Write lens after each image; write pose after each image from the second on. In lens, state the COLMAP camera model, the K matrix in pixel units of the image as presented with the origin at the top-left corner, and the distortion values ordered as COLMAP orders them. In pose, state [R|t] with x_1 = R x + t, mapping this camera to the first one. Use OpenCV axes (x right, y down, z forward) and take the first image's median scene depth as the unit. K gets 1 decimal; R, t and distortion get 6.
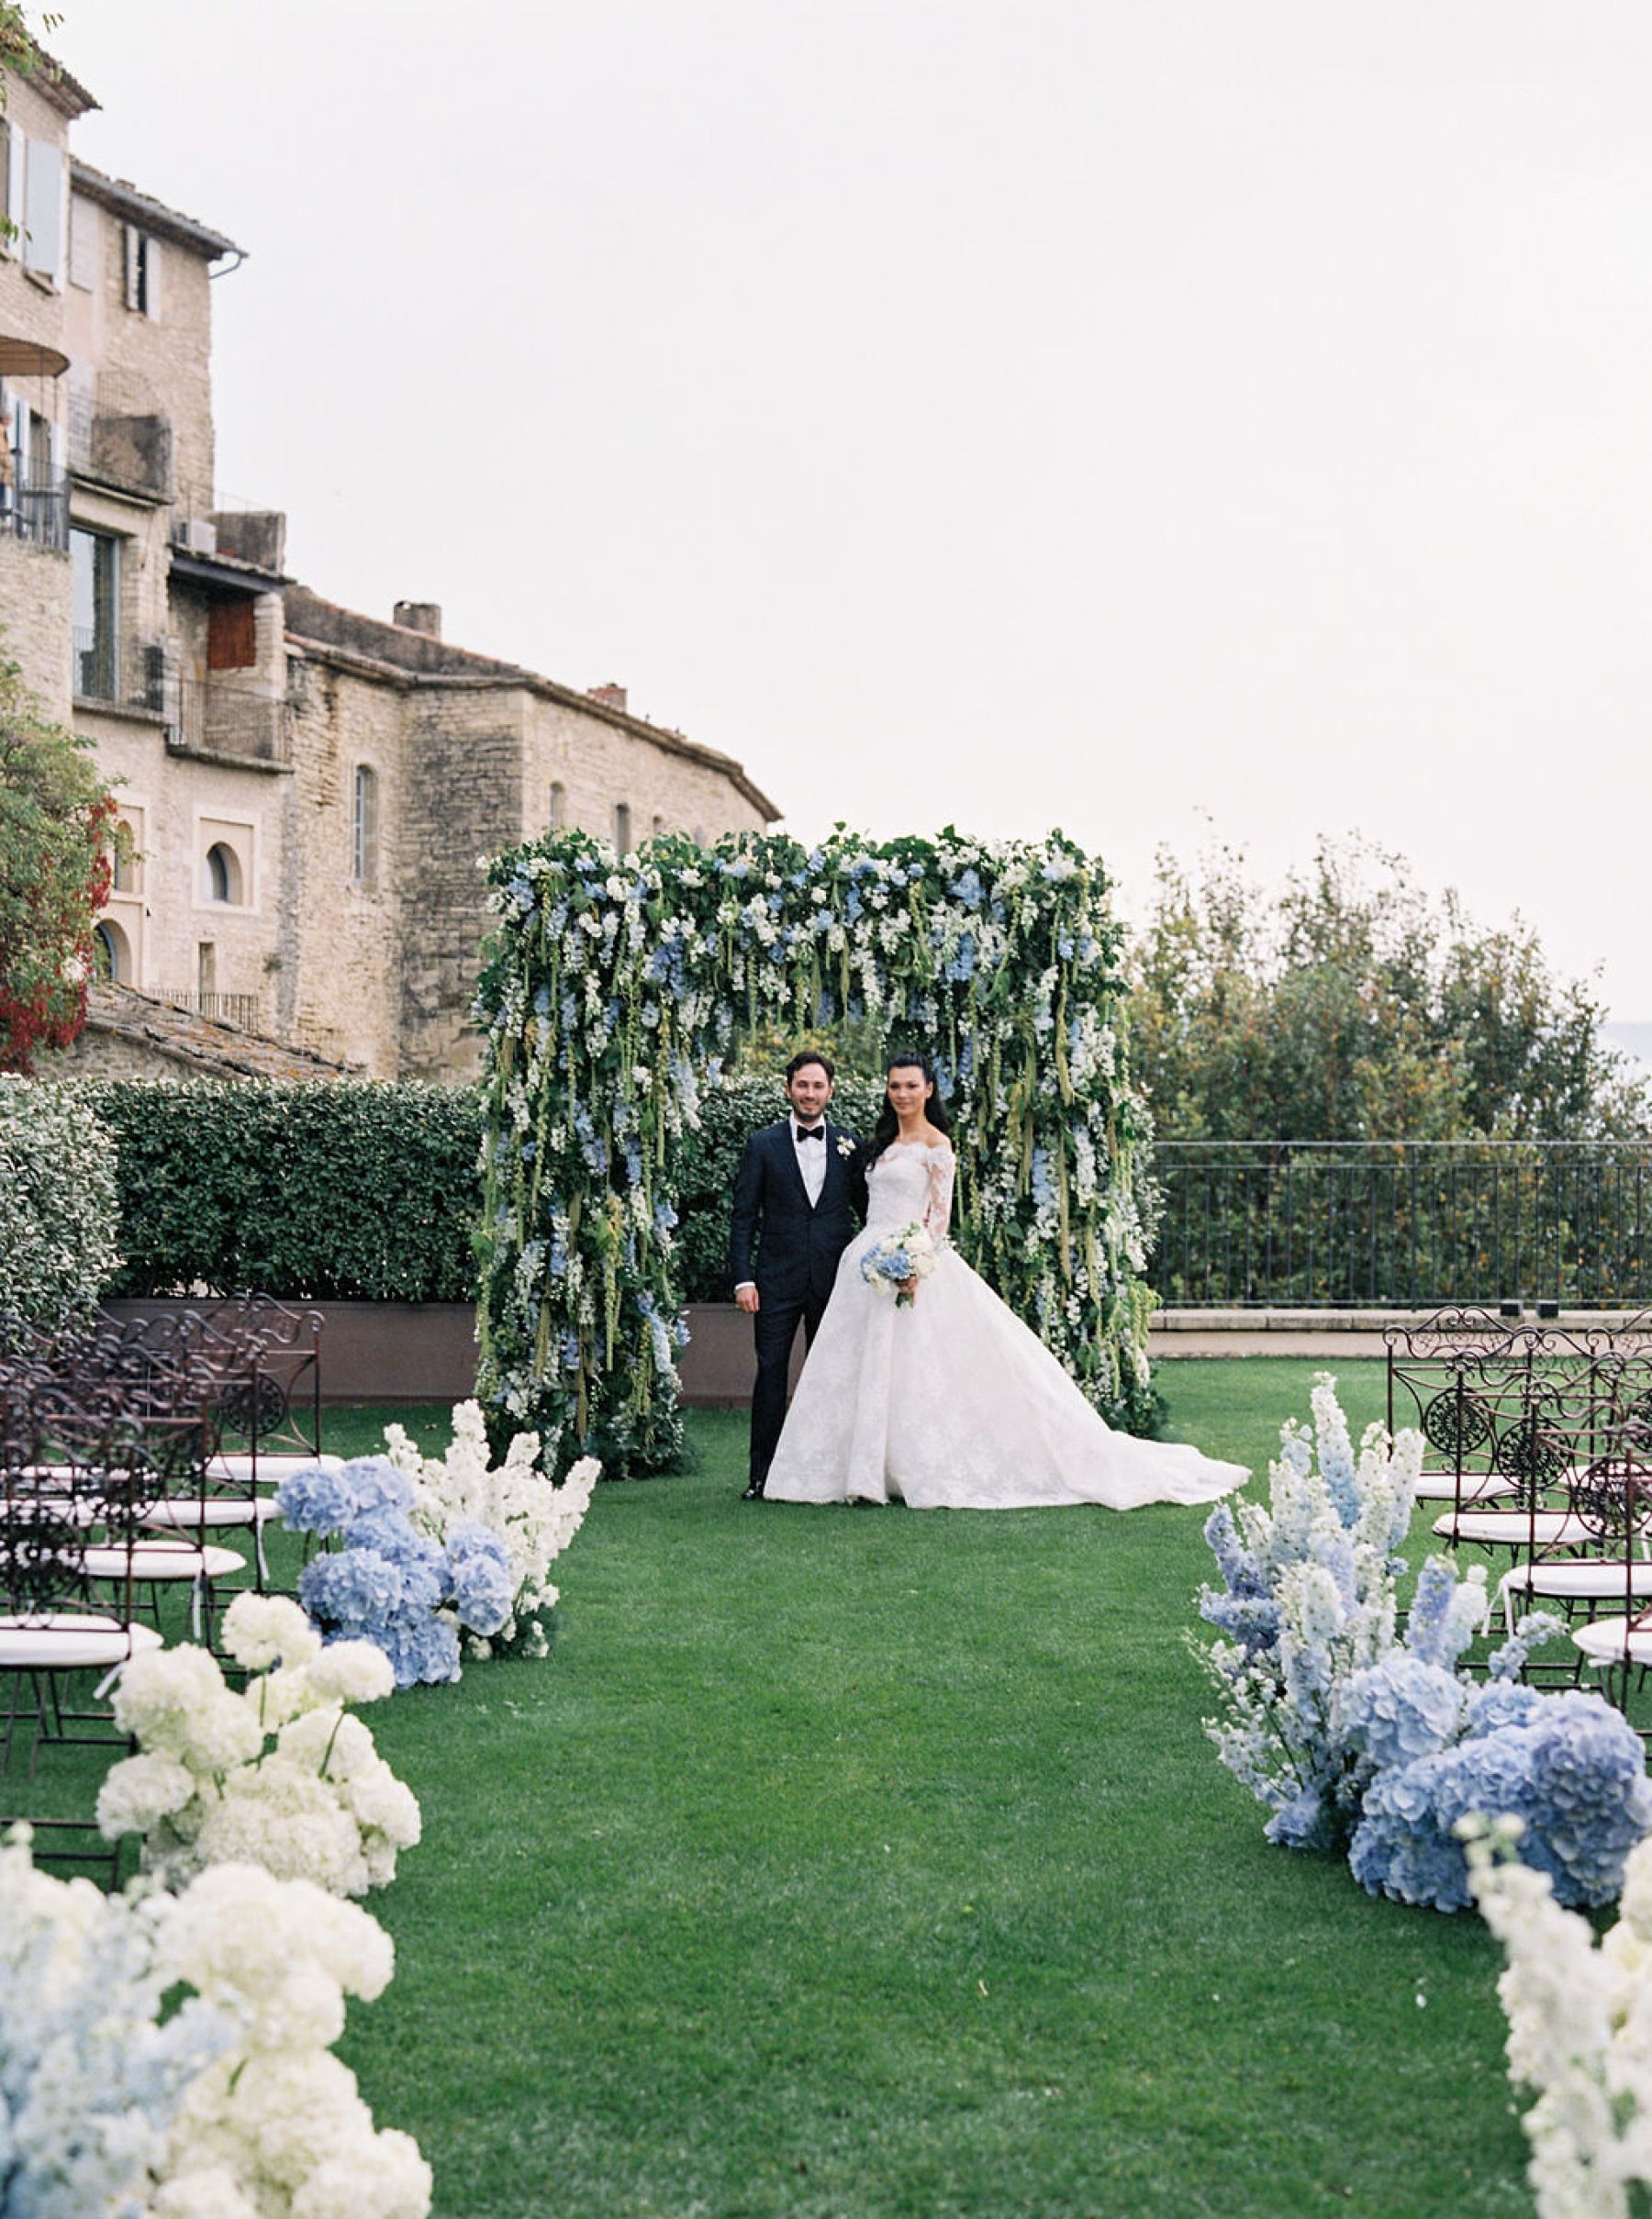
lens RADIAL K [[3545.2, 0, 782.3], [0, 3545.2, 1114.1], [0, 0, 1]] dist [-0.112524, -0.099496]
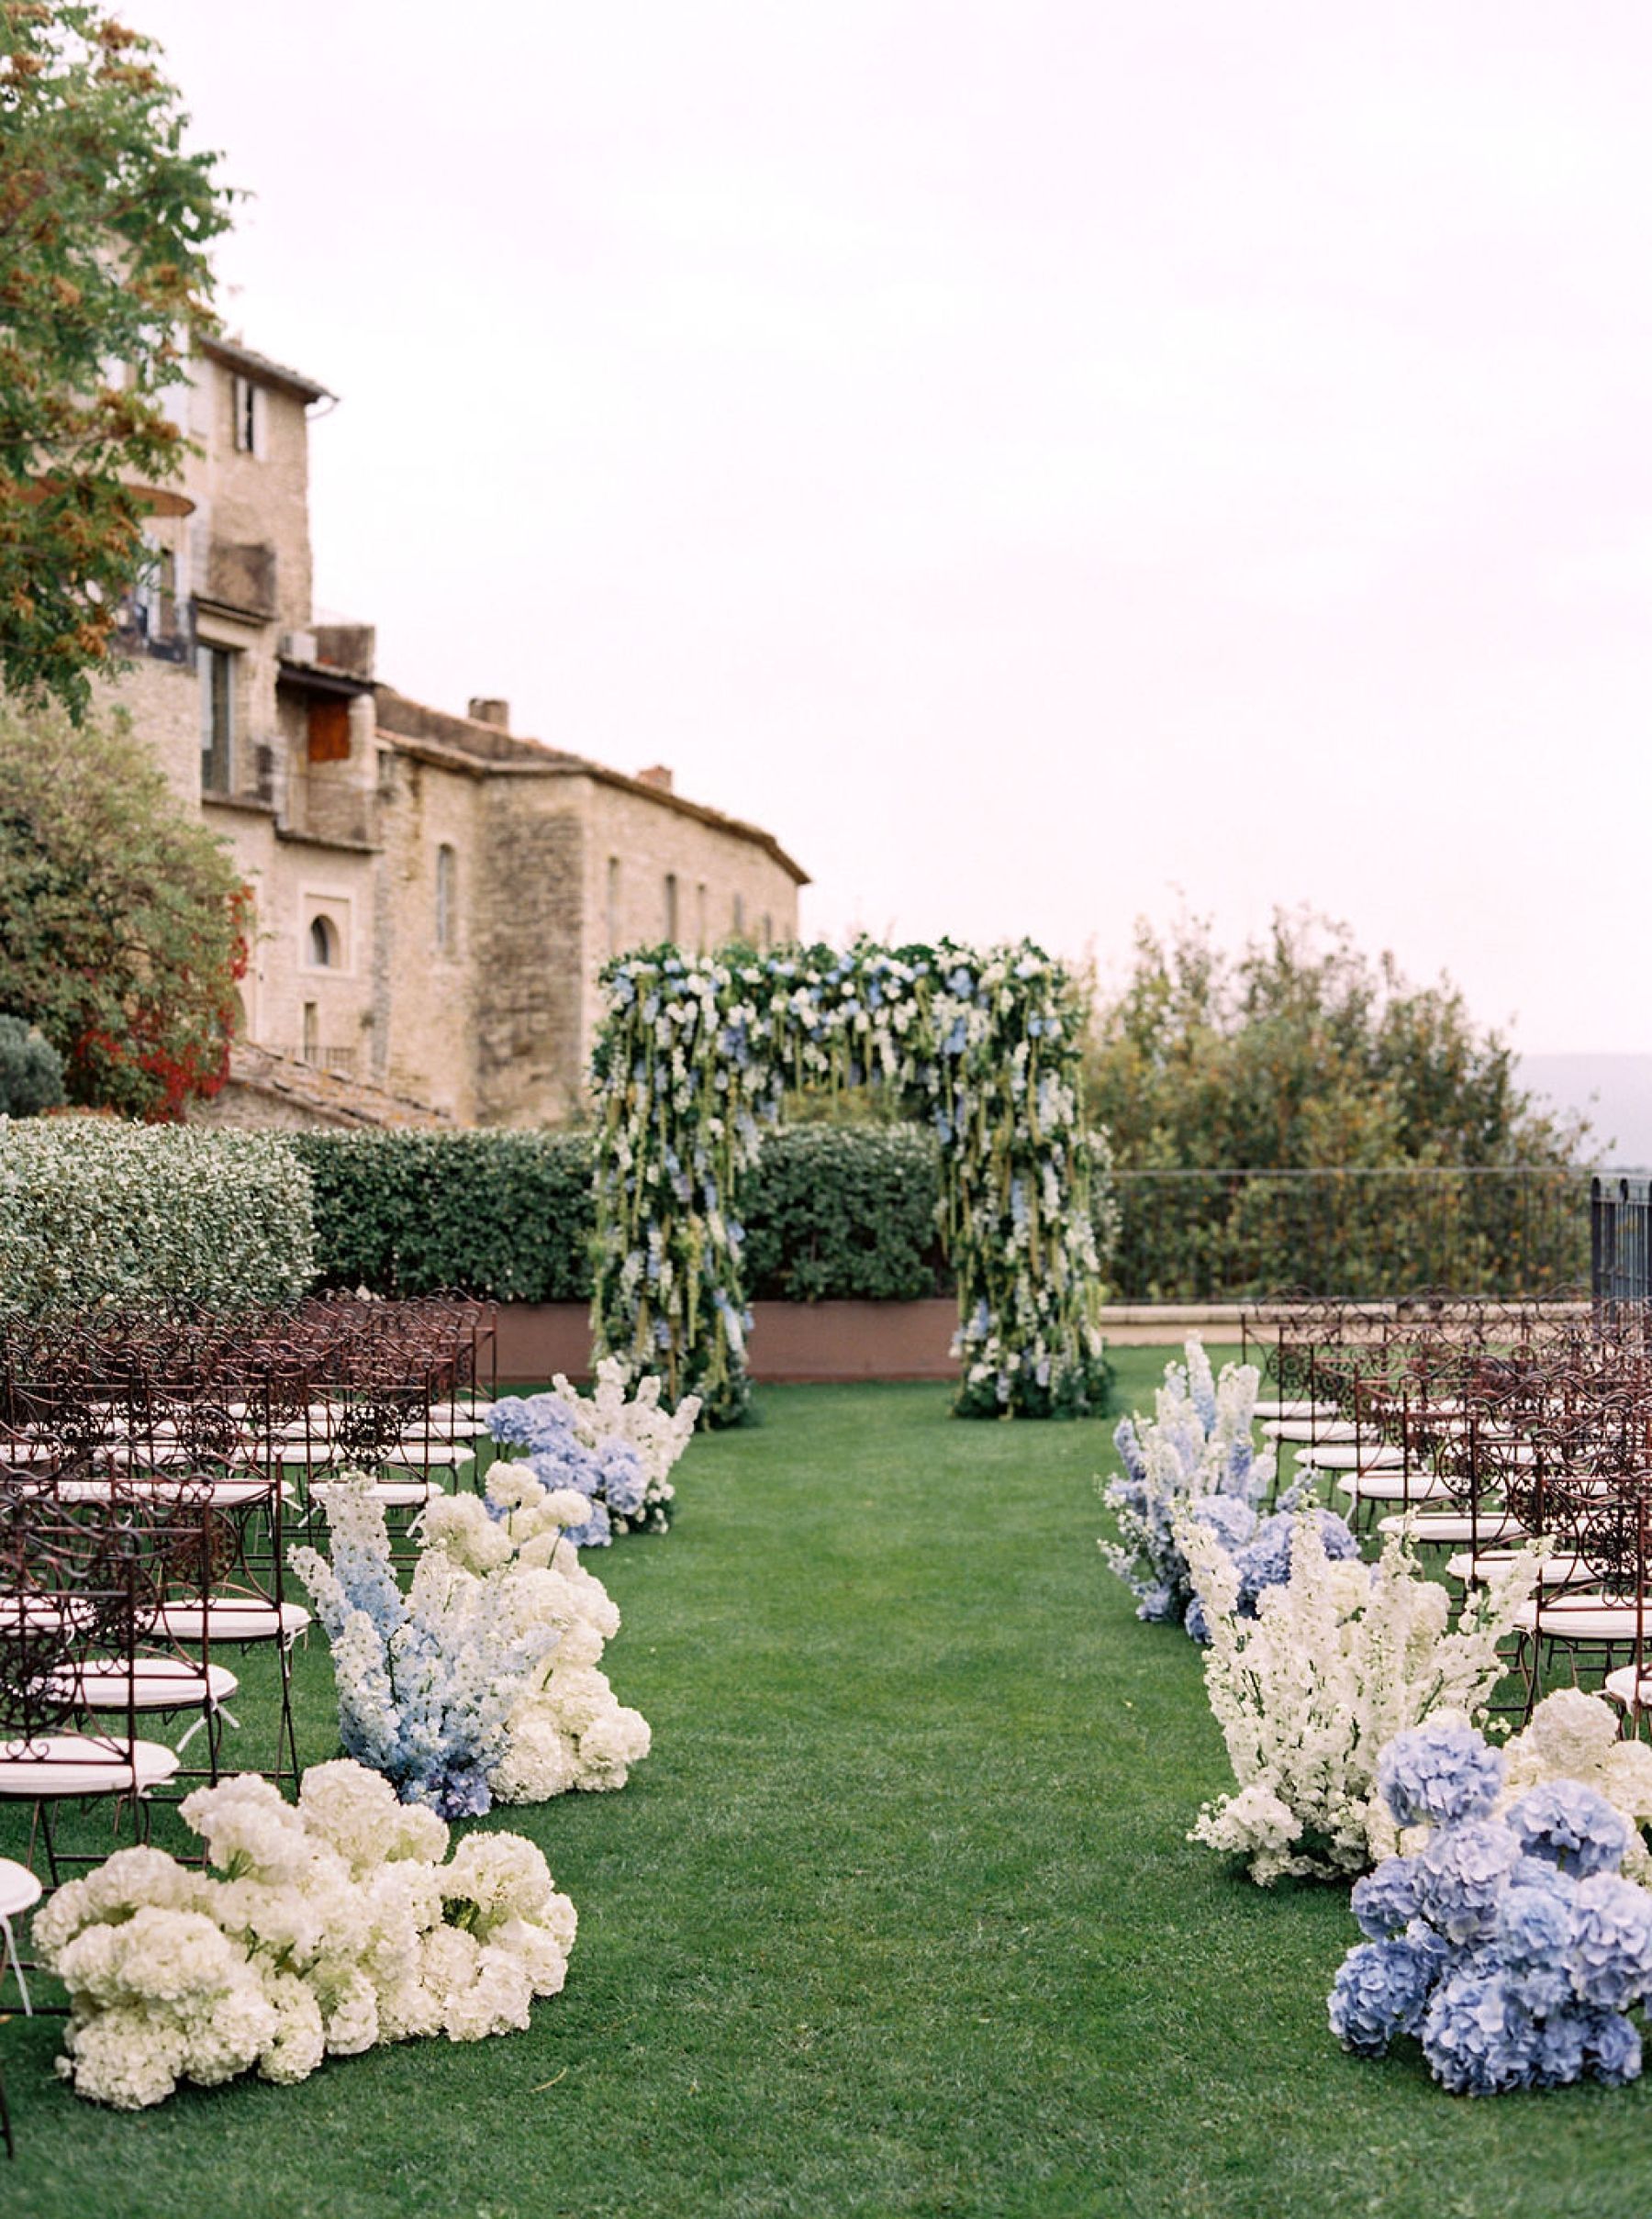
lens RADIAL K [[3289.1, 0, 767.5], [0, 3289.1, 1106.3], [0, 0, 1]] dist [-0.155452, -0.051517]
pose [[0.999872, -0.008224, -0.013704, -0.003280], [0.008057, 0.999893, -0.012172, -0.003218], [0.013803, 0.012060, 0.999832, -0.229194]]
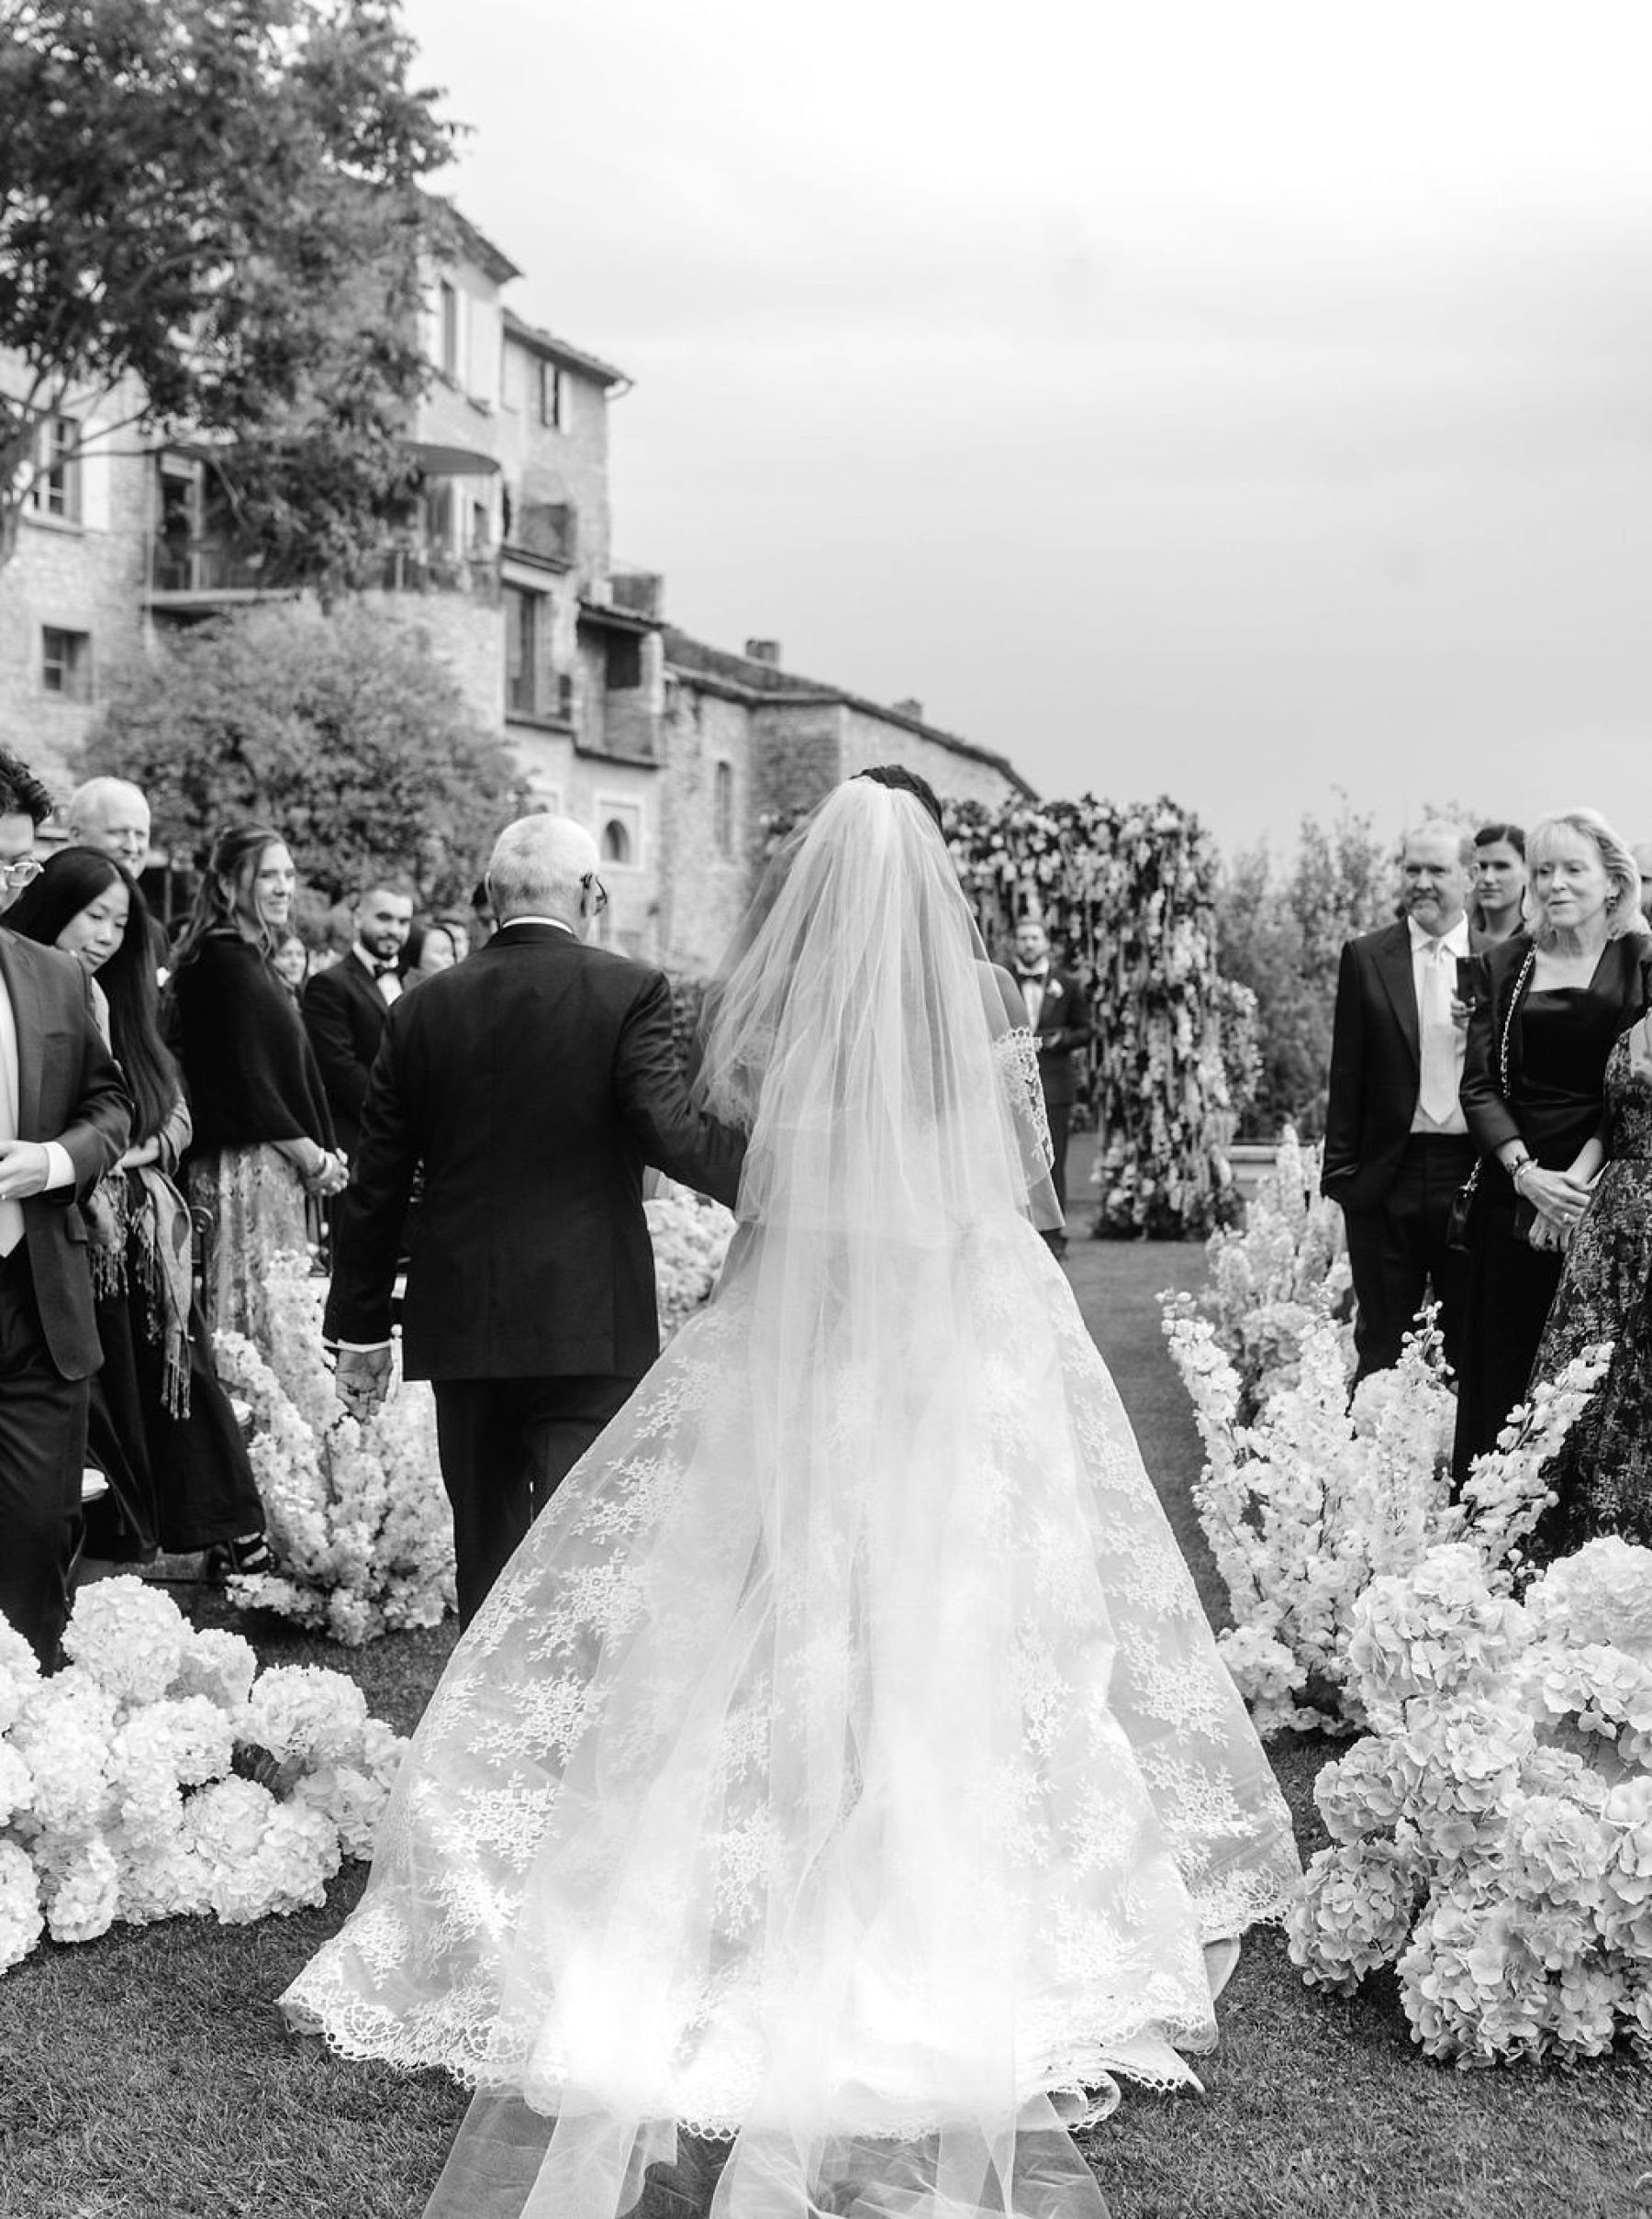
lens RADIAL K [[2722.5, 0, 822.2], [0, 2722.5, 978.6], [0, 0, 1]] dist [-0.077241, 0.042990]
pose [[0.996334, -0.001329, -0.085539, 0.033932], [-0.000301, 0.999819, -0.019046, 0.014871], [0.085549, 0.019001, 0.996153, -0.104993]]
